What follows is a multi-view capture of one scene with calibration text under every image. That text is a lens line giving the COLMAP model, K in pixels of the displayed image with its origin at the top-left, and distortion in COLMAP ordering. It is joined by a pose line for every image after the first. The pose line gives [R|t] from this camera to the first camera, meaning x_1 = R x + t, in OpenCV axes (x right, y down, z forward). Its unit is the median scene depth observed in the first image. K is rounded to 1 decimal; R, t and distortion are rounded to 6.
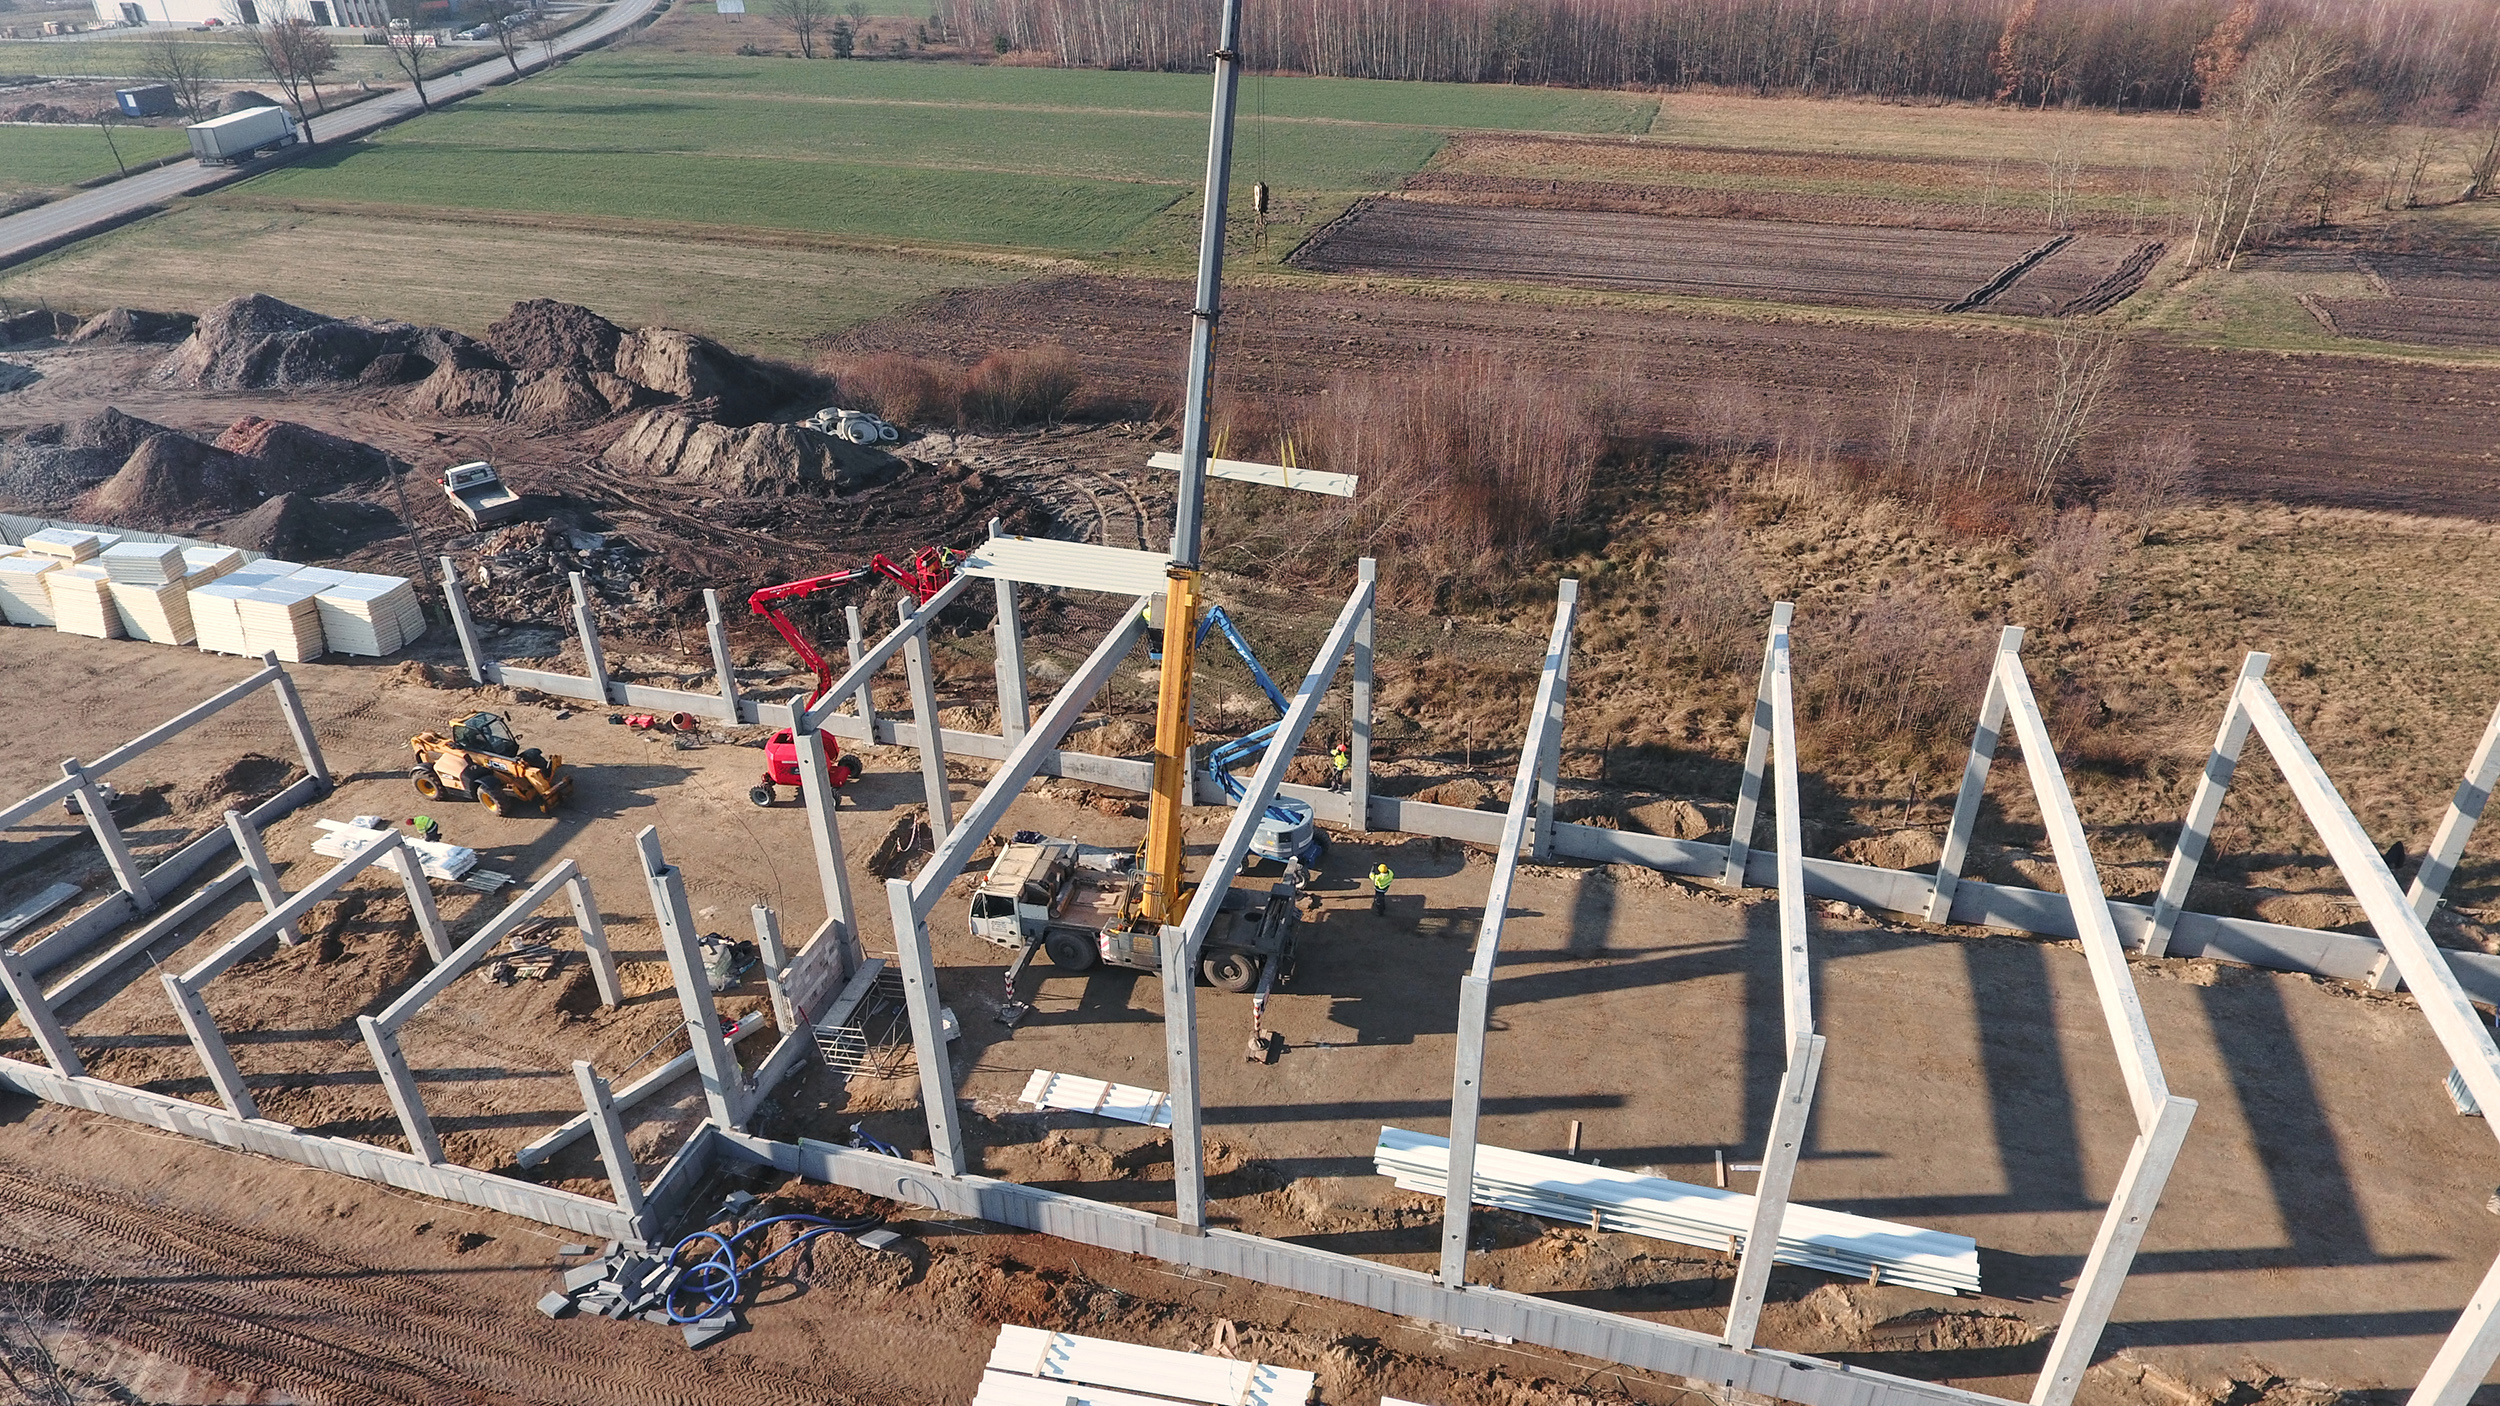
lens RADIAL K [[1455.1, 0, 1277.2], [0, 1455.1, 702.7], [0, 0, 1]] dist [-0.000962, -0.001397]
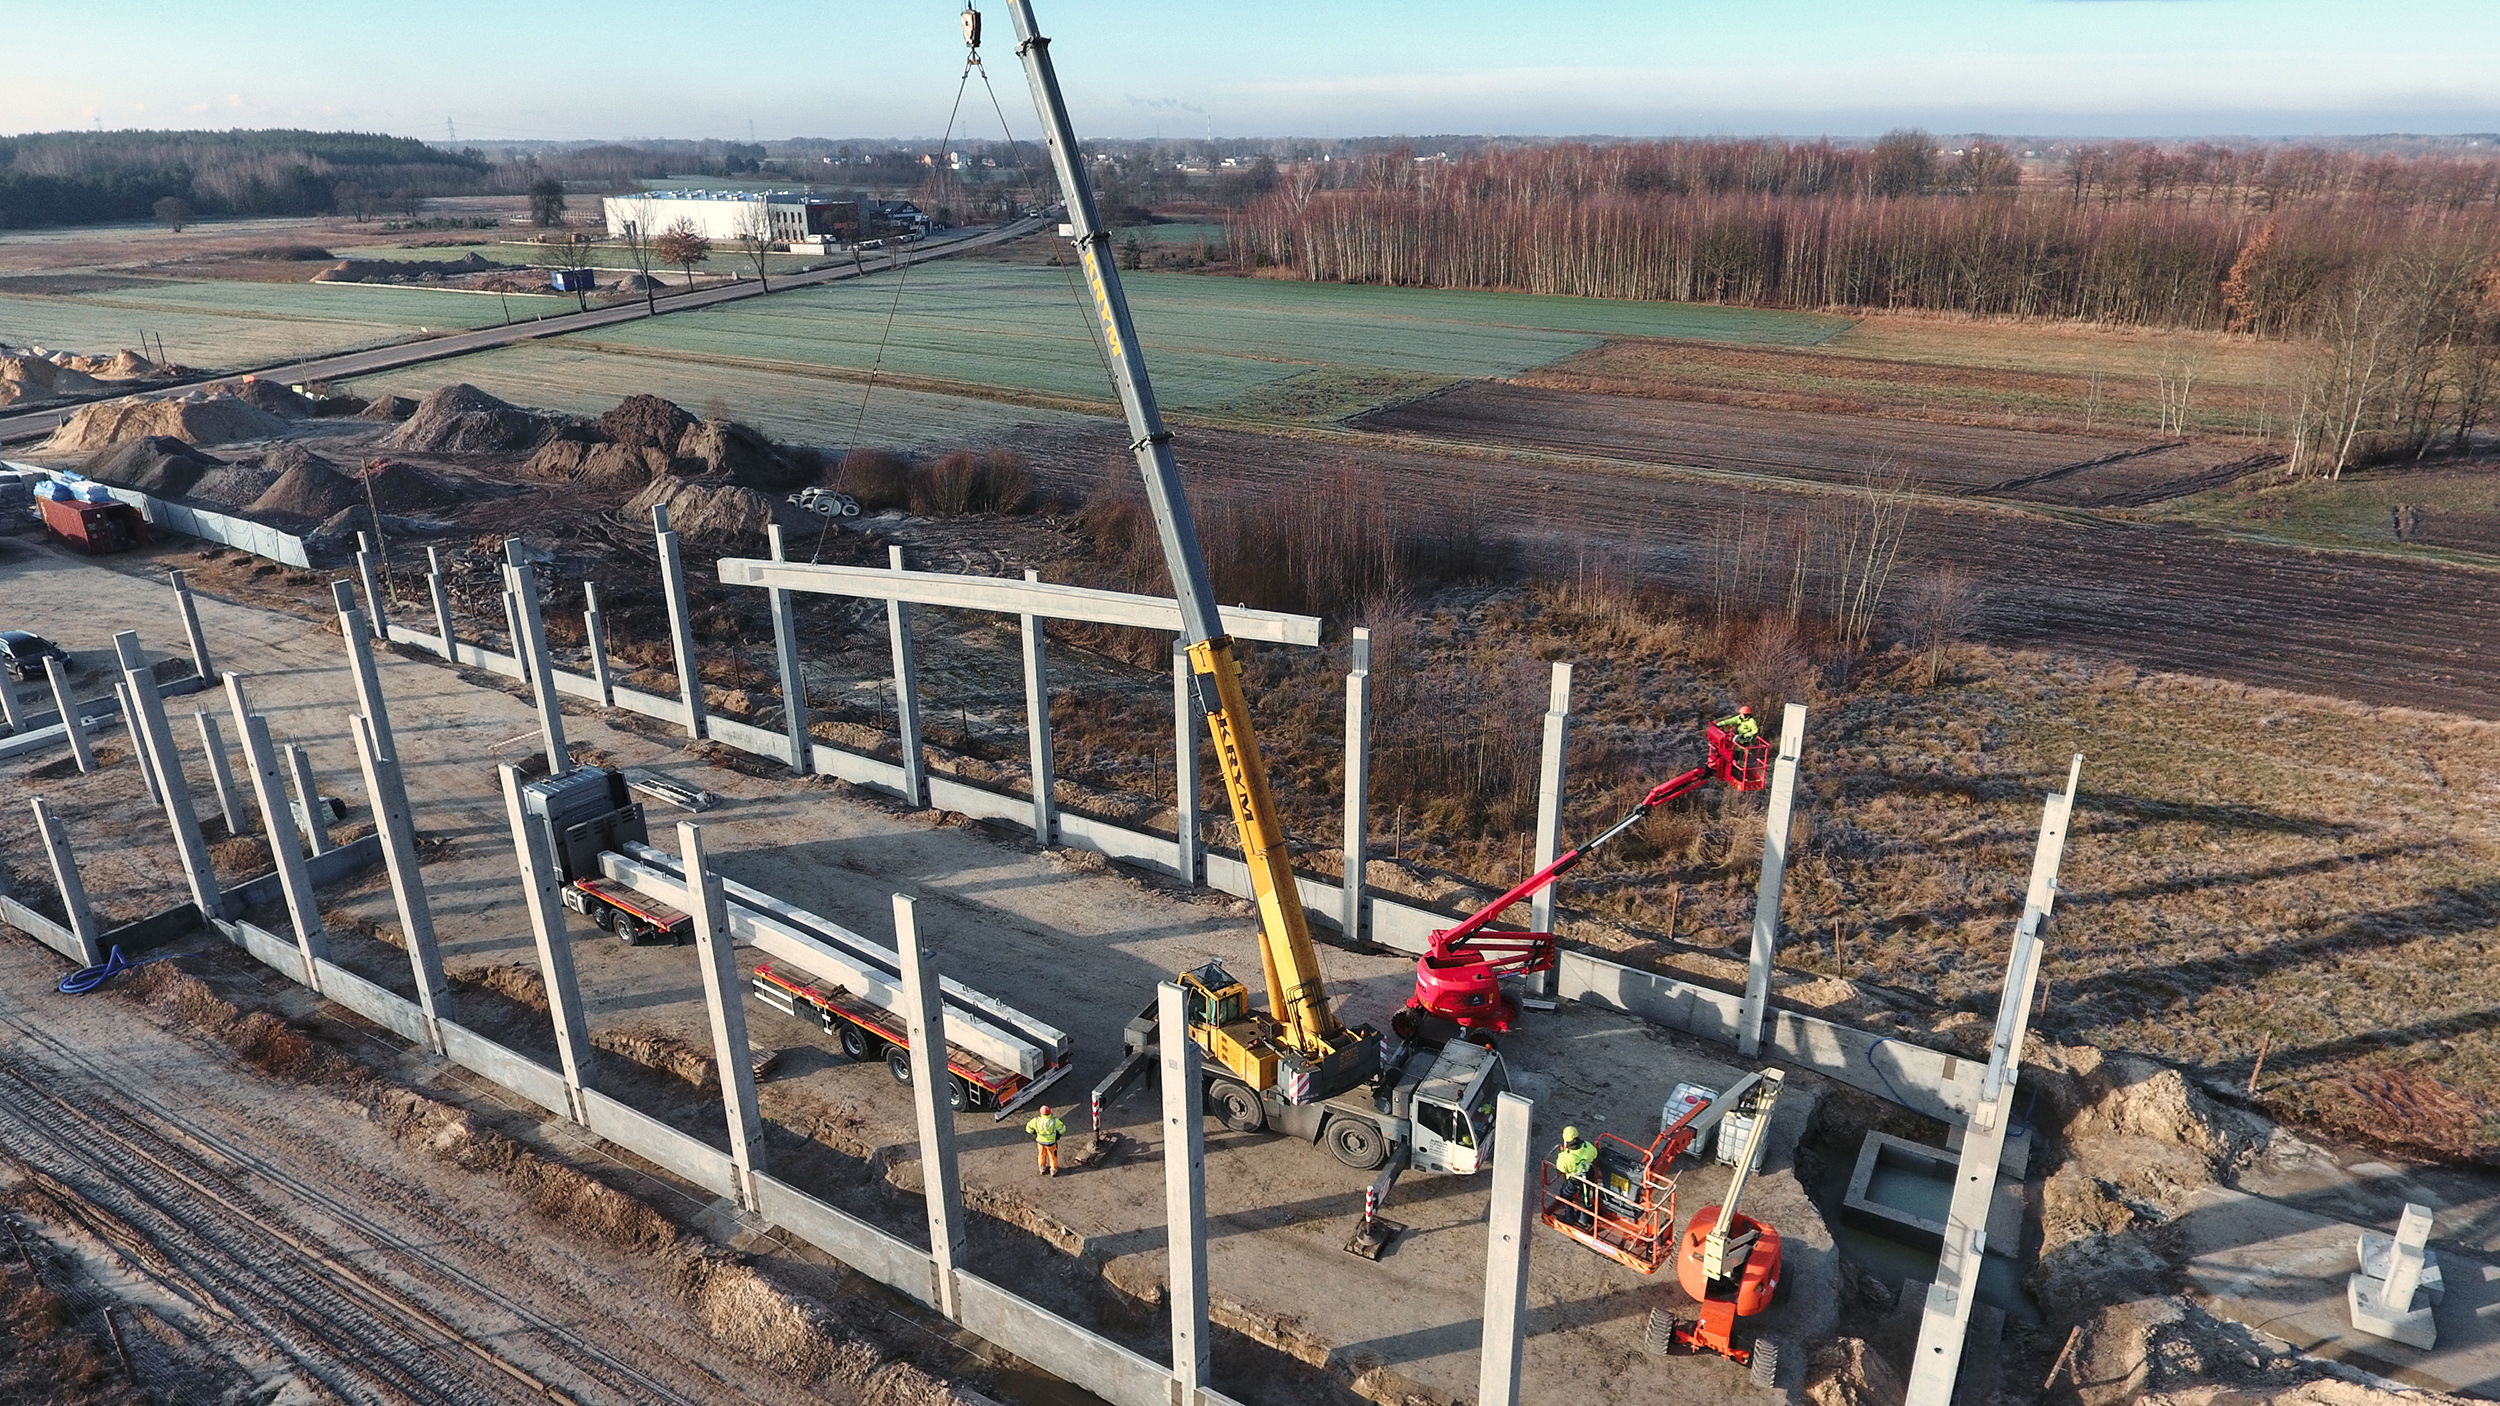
lens RADIAL K [[1455.1, 0, 1277.2], [0, 1455.1, 702.7], [0, 0, 1]] dist [-0.000962, -0.001397]
pose [[0.965328, 0.098638, -0.241689, 0.257807], [-0.134709, 0.981291, -0.137555, 0.056616], [0.223599, 0.165344, 0.960555, -0.003194]]
